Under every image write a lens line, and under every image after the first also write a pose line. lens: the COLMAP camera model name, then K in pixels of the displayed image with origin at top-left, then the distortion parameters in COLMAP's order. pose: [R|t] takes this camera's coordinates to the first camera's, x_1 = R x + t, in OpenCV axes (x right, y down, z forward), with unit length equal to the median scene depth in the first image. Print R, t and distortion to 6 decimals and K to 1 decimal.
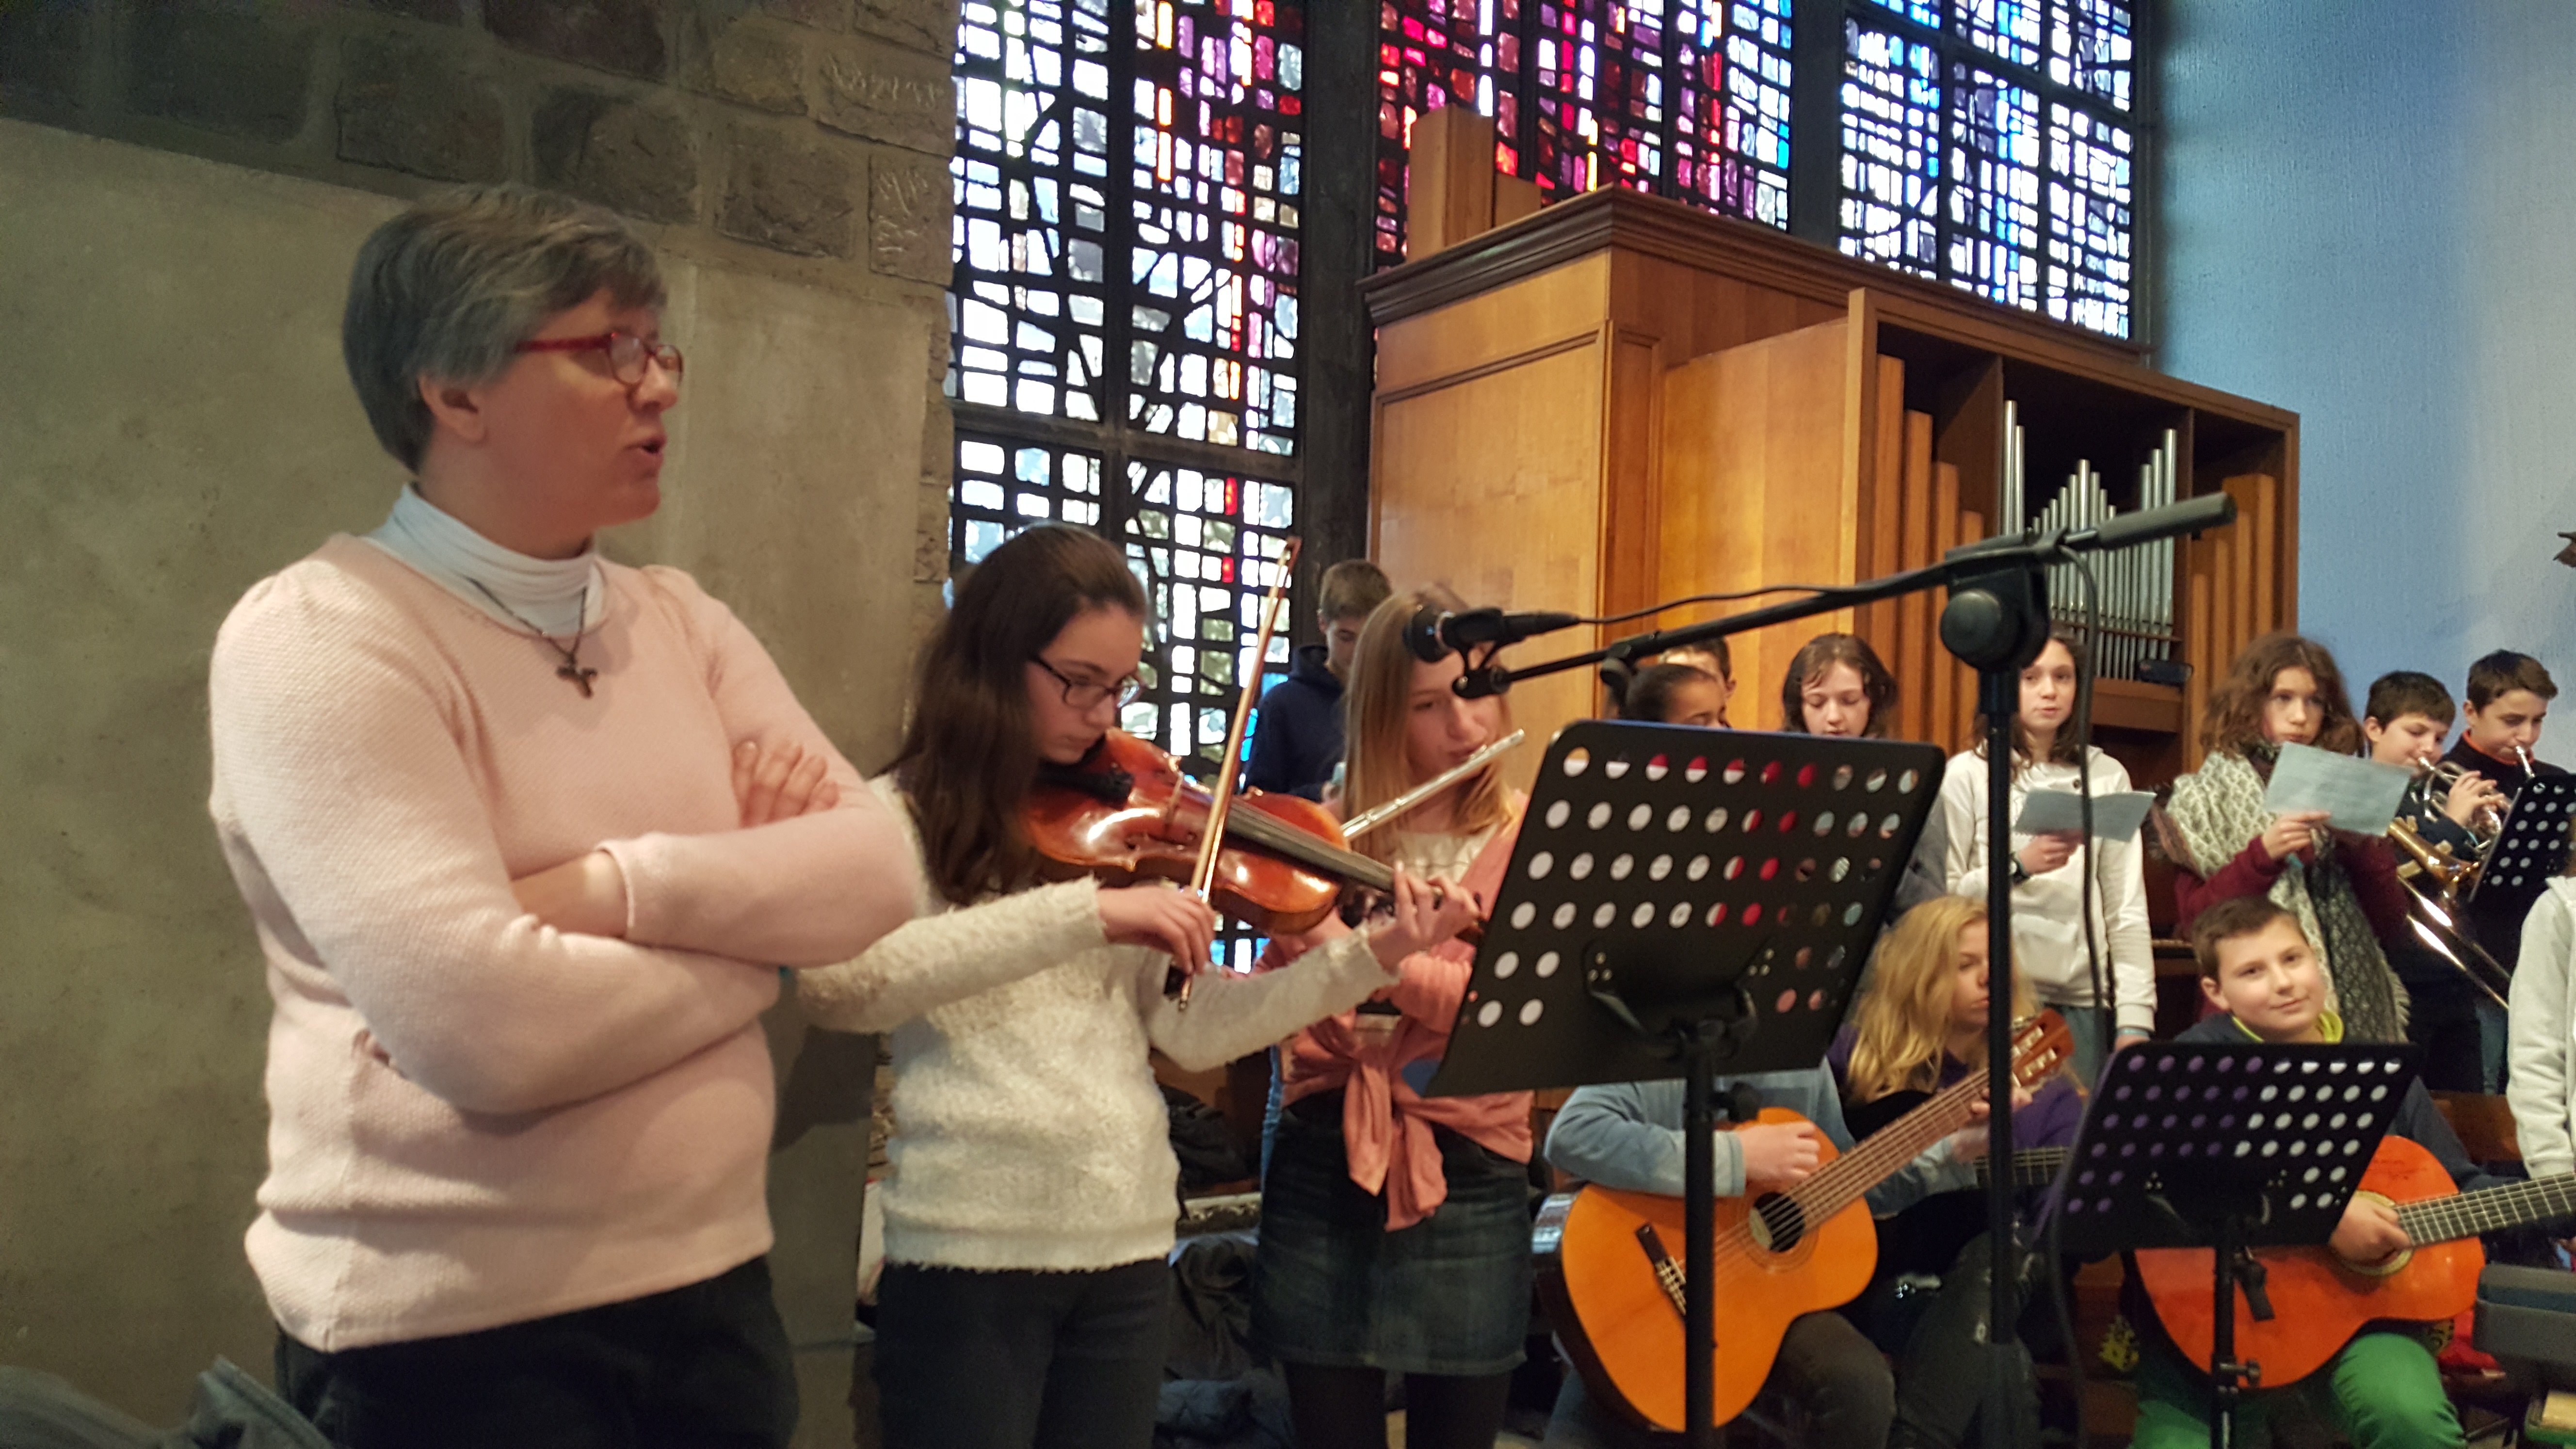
lens RADIAL K [[1914.1, 0, 1310.2], [0, 1914.1, 765.4], [0, 0, 1]] dist [0.116771, -0.168546]
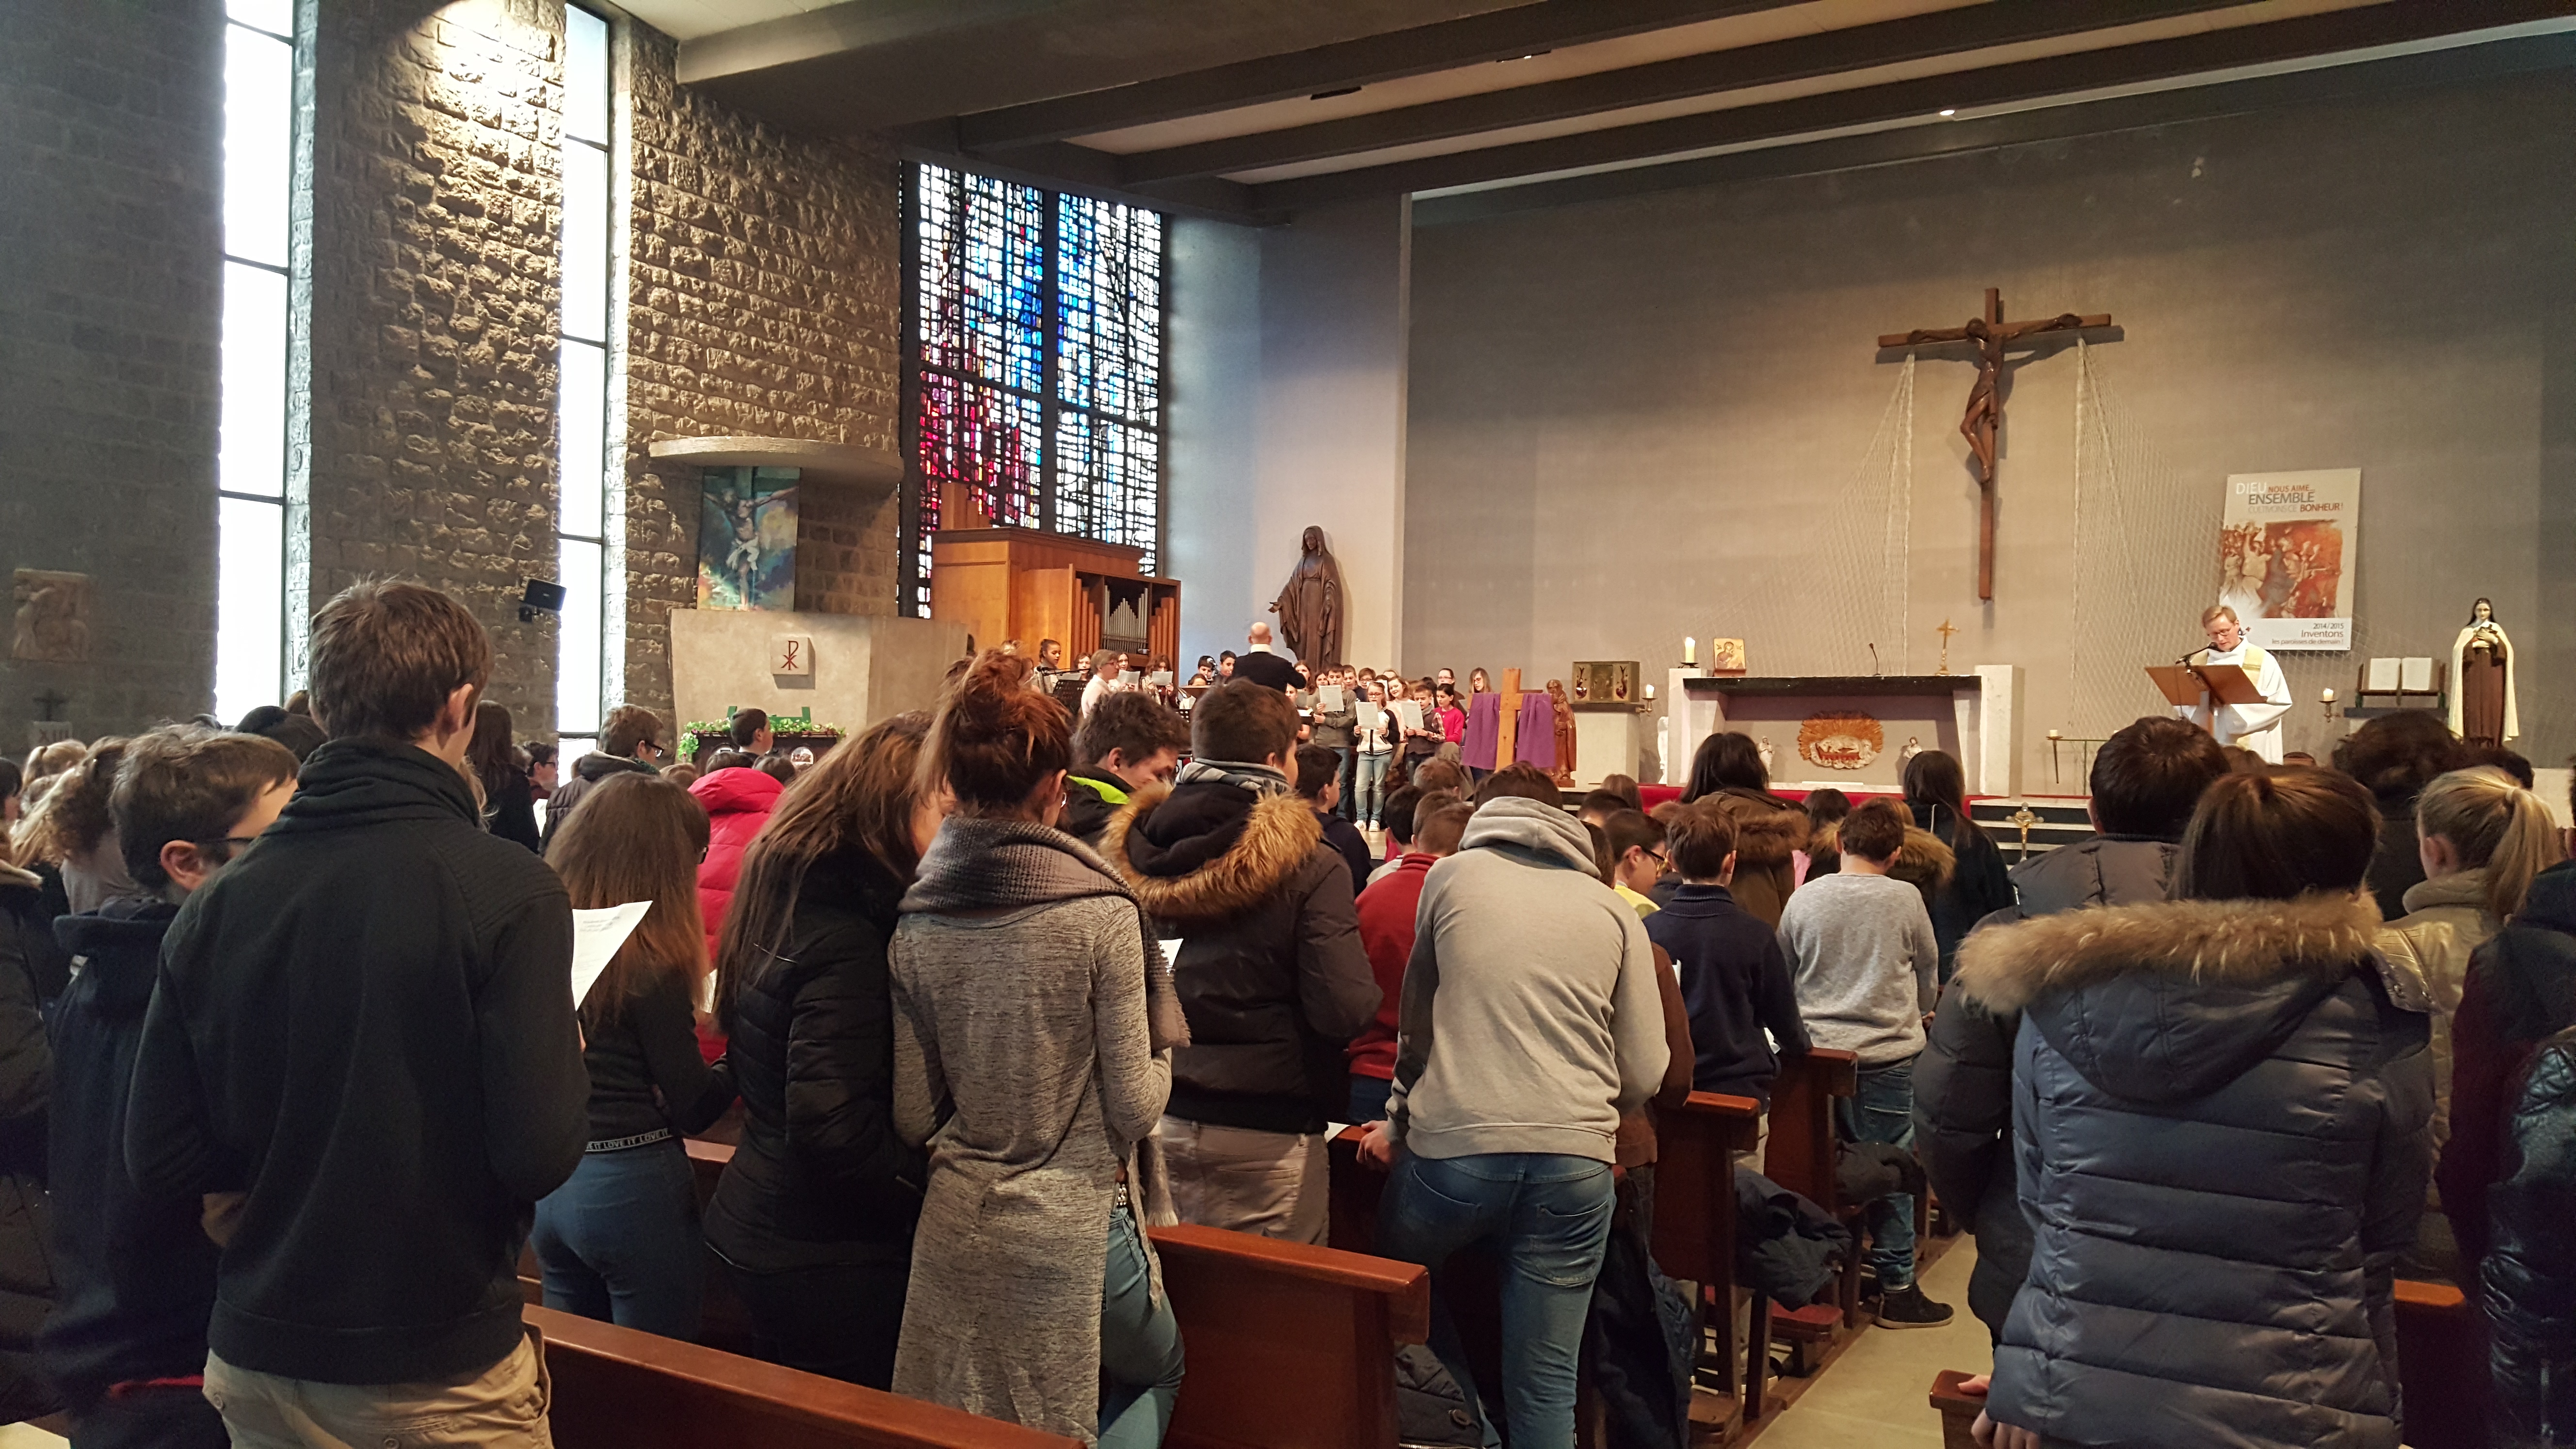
lens RADIAL K [[1914.1, 0, 1244.4], [0, 1914.1, 777.8], [0, 0, 1]] dist [0.116771, -0.168546]
pose [[0.923318, -0.013043, 0.383814, -0.547203], [-0.014425, 0.997540, 0.068600, -0.039012], [-0.383765, -0.068876, 0.920859, -1.693333]]
